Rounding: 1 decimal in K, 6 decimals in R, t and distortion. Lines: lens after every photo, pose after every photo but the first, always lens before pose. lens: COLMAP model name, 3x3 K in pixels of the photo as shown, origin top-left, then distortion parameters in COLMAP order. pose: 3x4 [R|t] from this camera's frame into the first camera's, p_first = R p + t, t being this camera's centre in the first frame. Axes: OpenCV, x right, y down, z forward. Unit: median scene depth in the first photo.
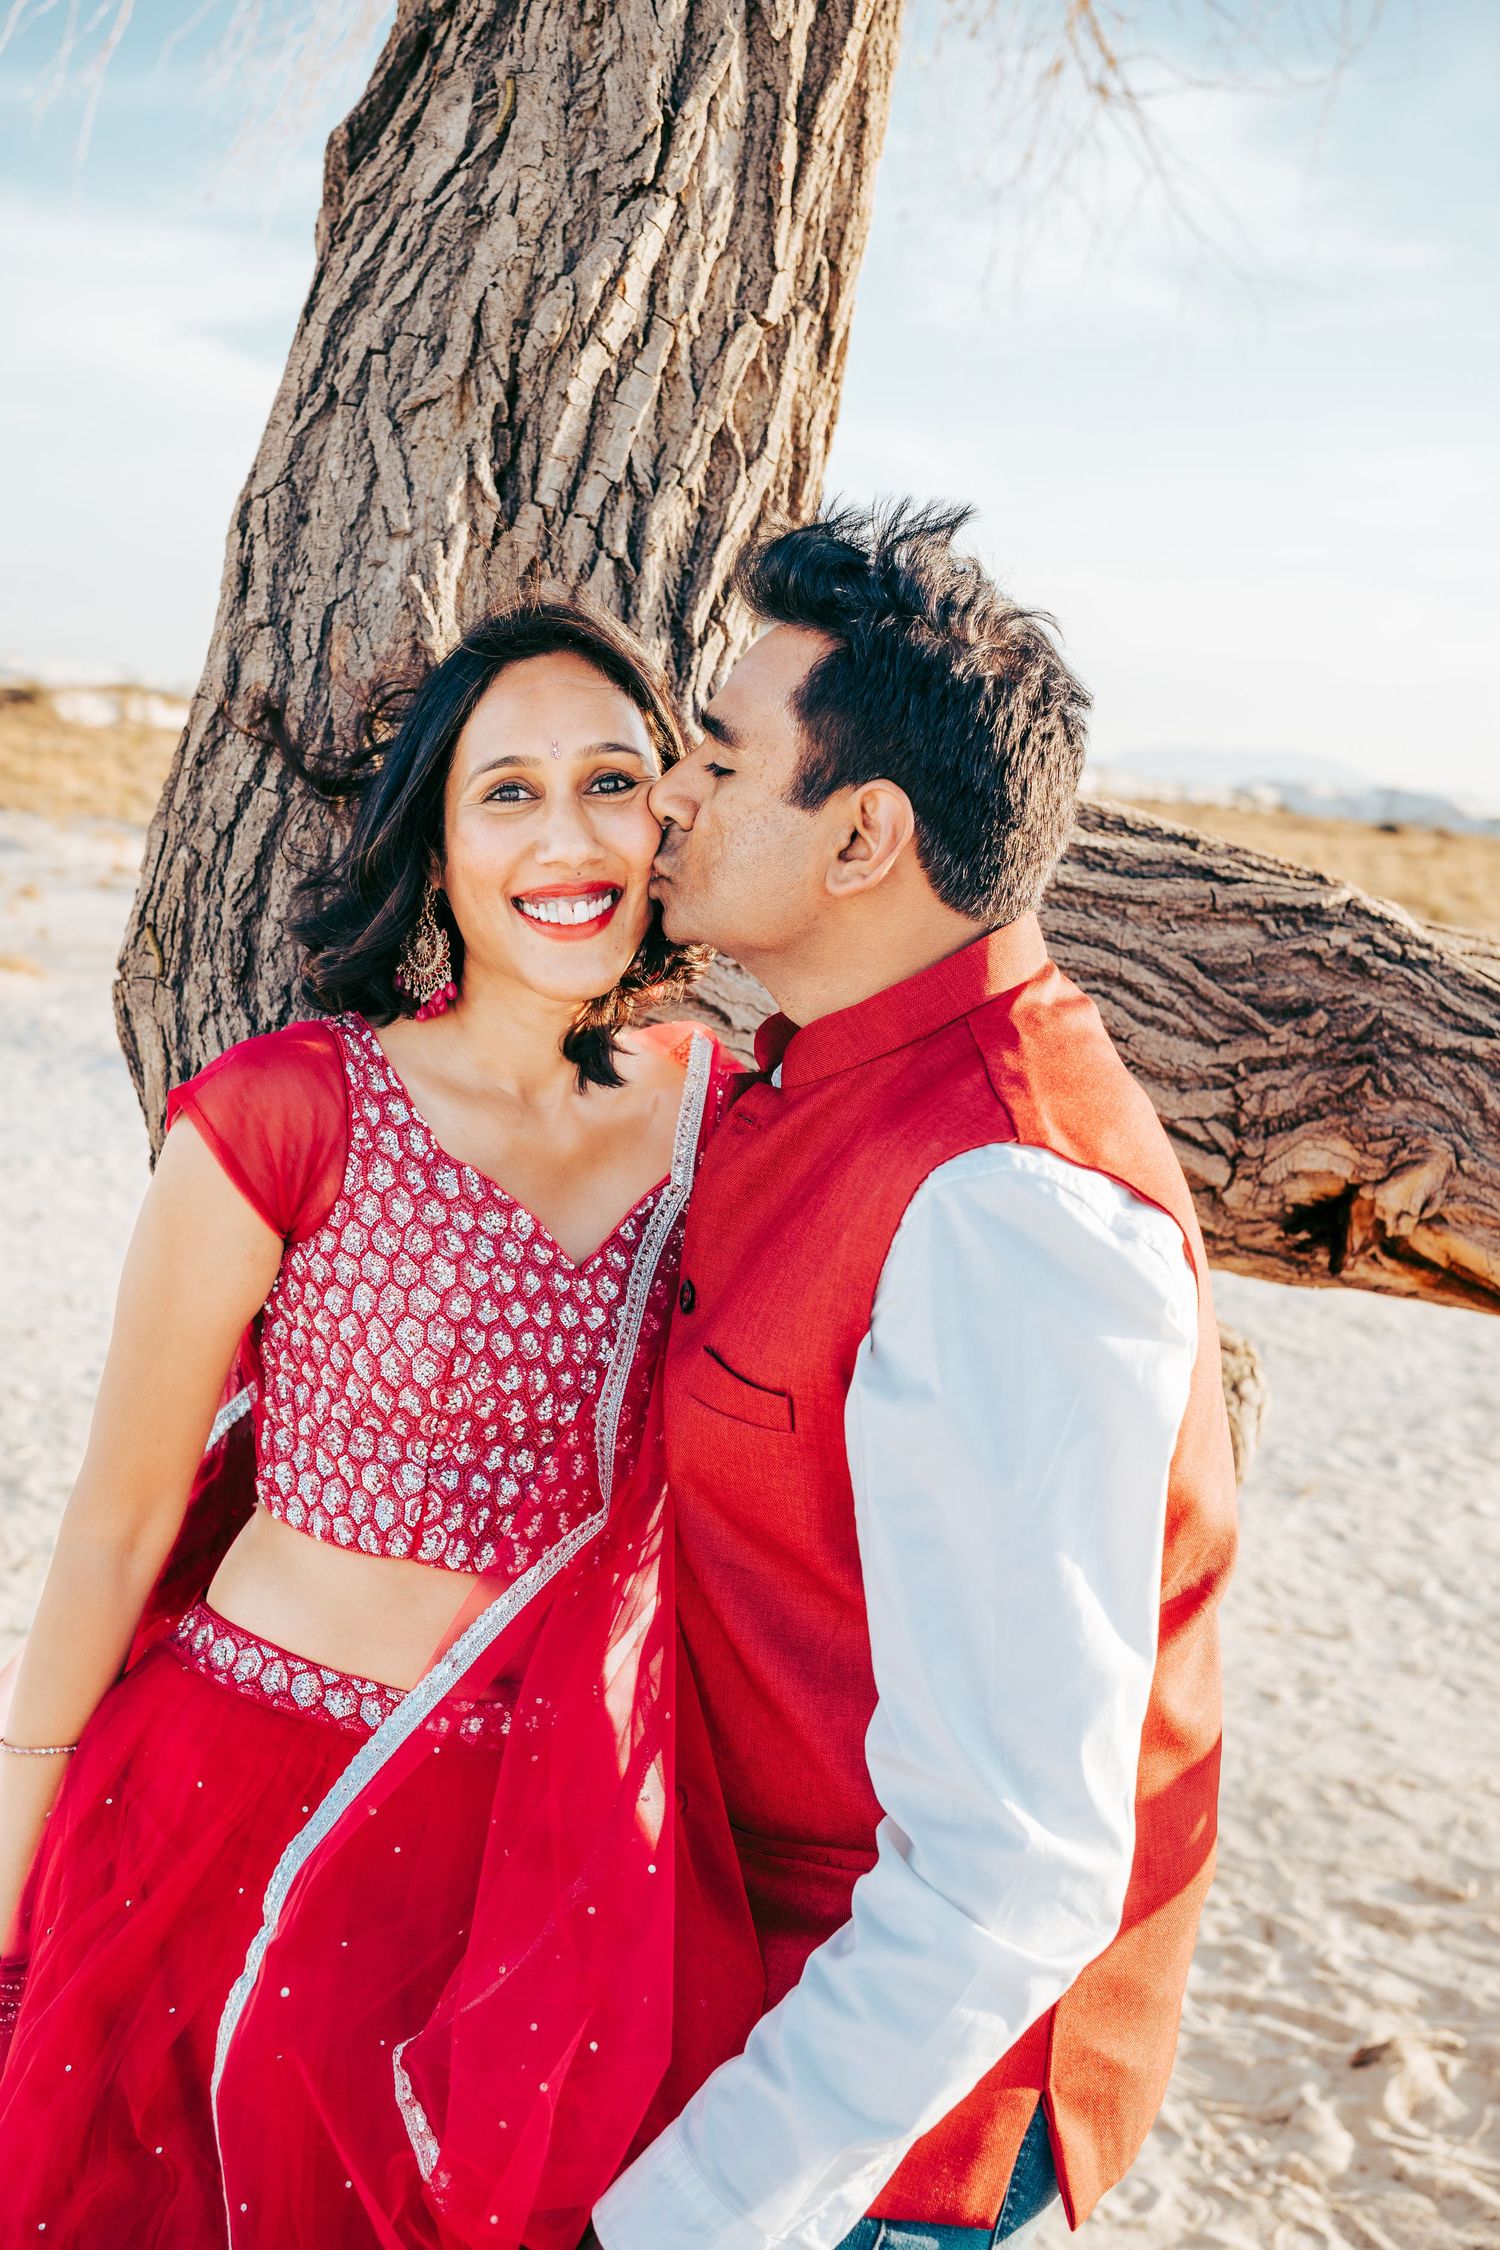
lens RADIAL K [[2163.9, 0, 750.0], [0, 2163.9, 1125.0], [0, 0, 1]] dist [-0.193758, 0.231103]
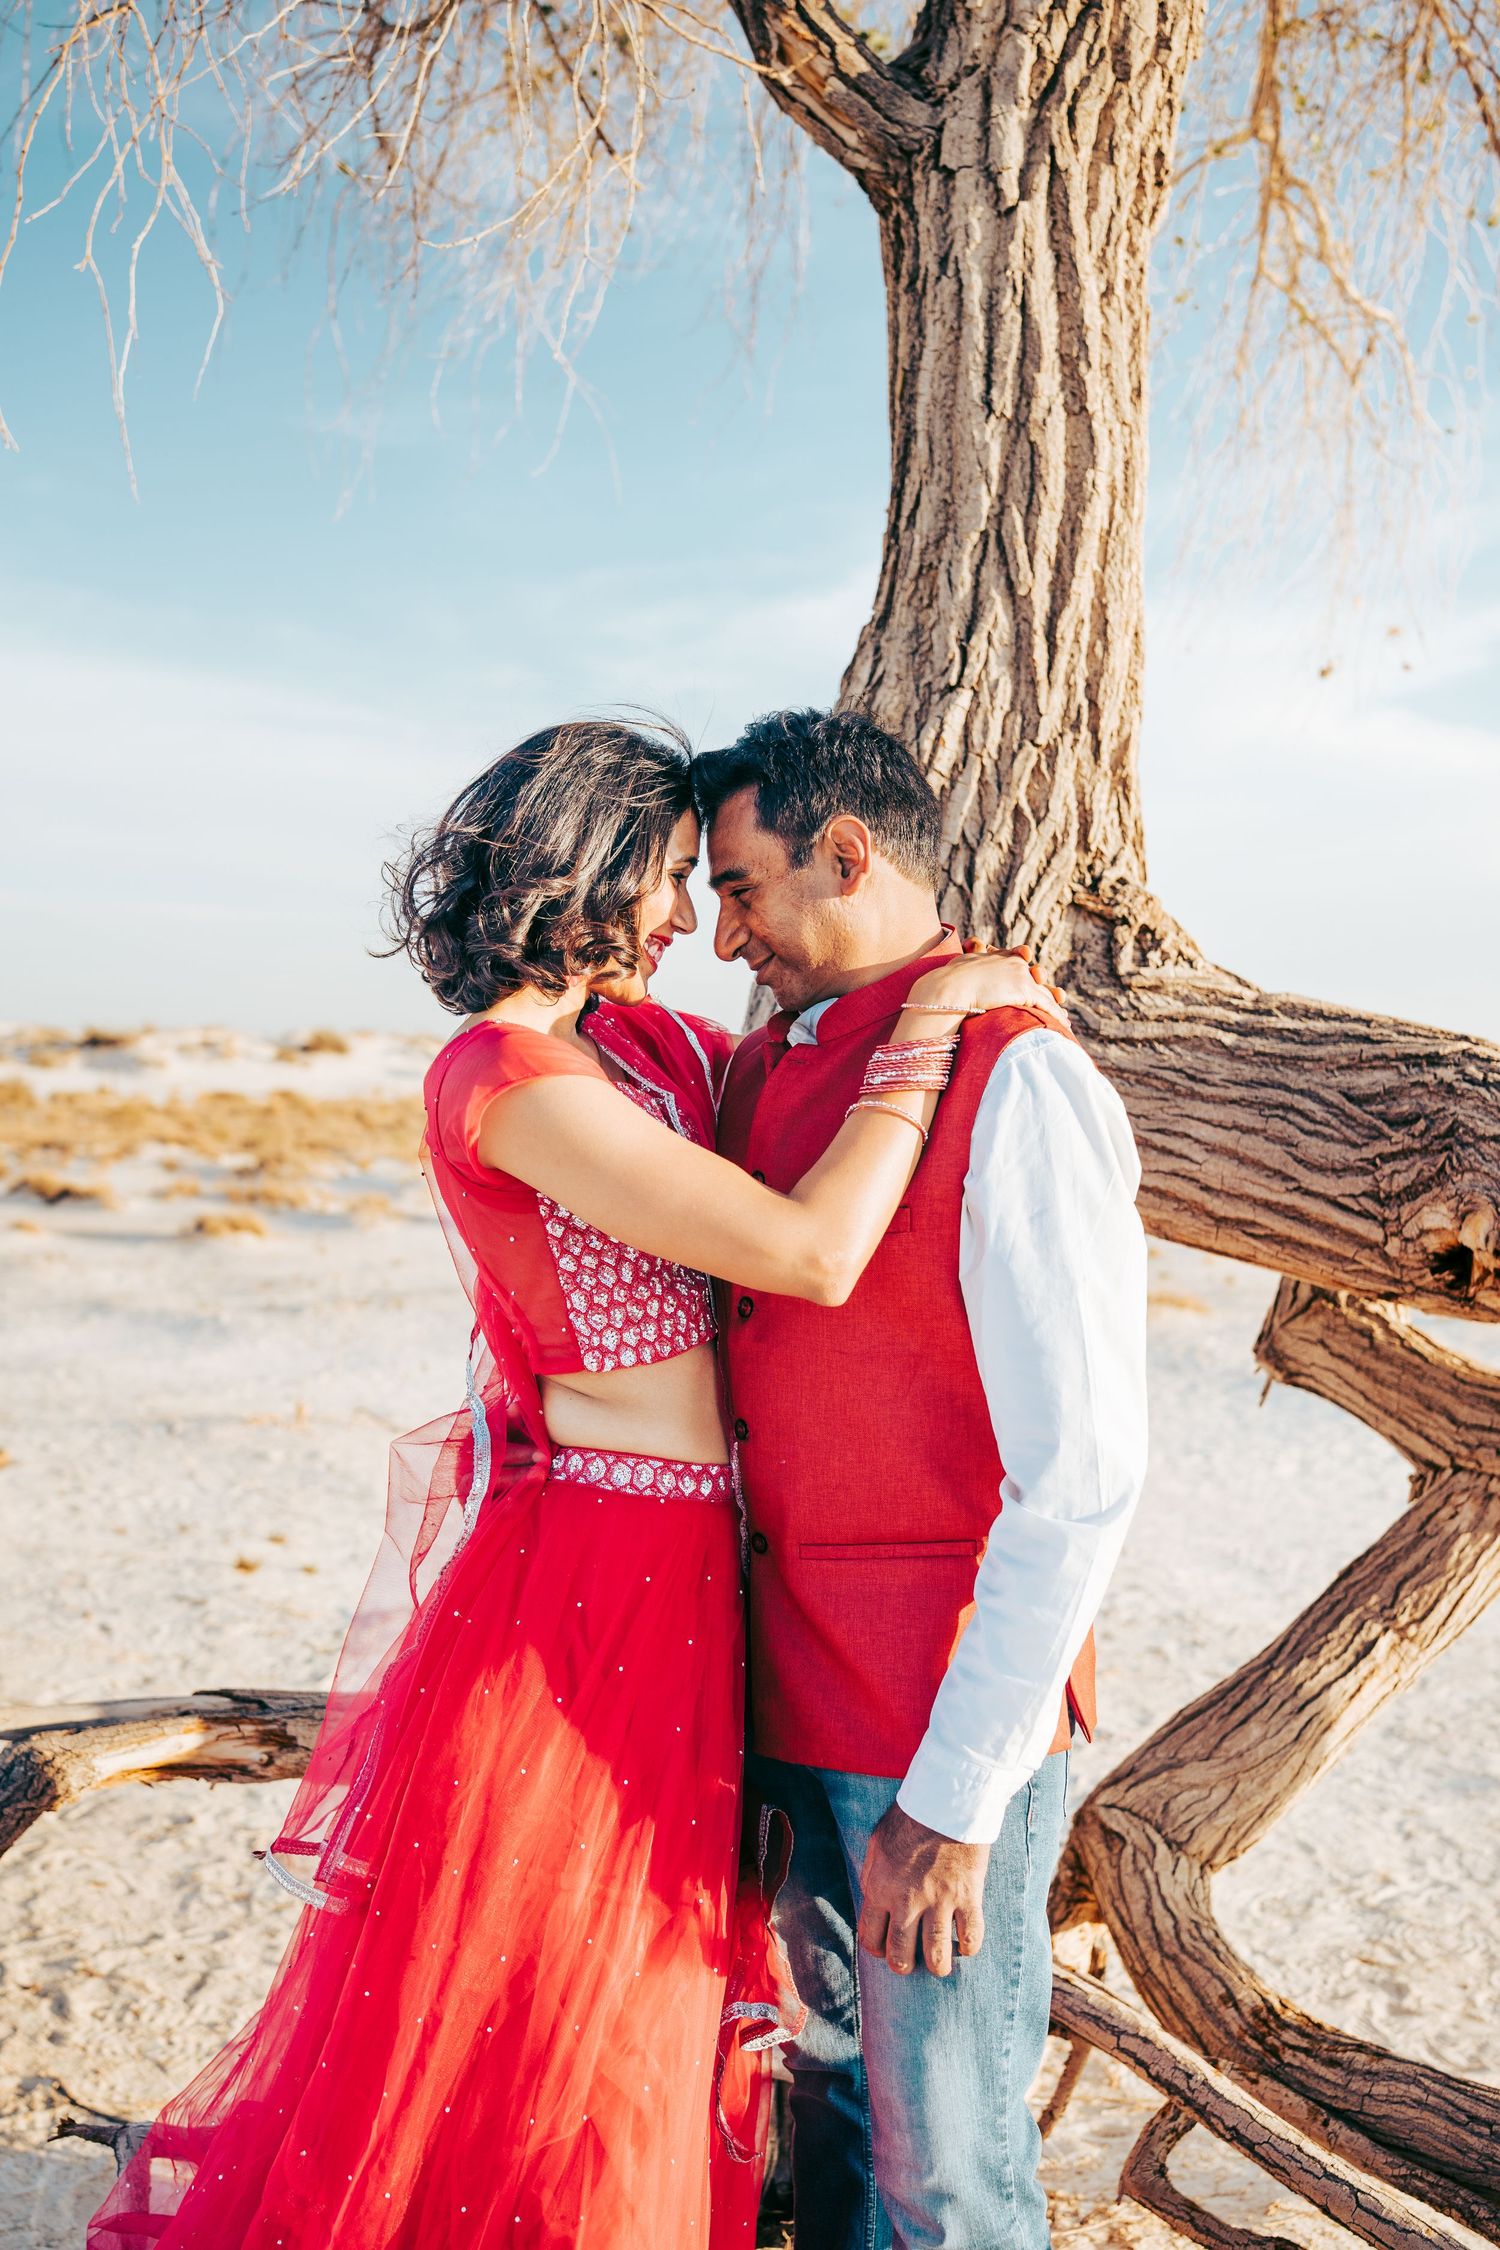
lens RADIAL K [[2163.9, 0, 750.0], [0, 2163.9, 1125.0], [0, 0, 1]] dist [-0.193758, 0.231103]
pose [[0.827108, -0.060863, -0.558738, 0.718696], [-0.038665, 0.985603, -0.164598, 0.218612], [0.560712, 0.157744, 0.812846, -0.498671]]
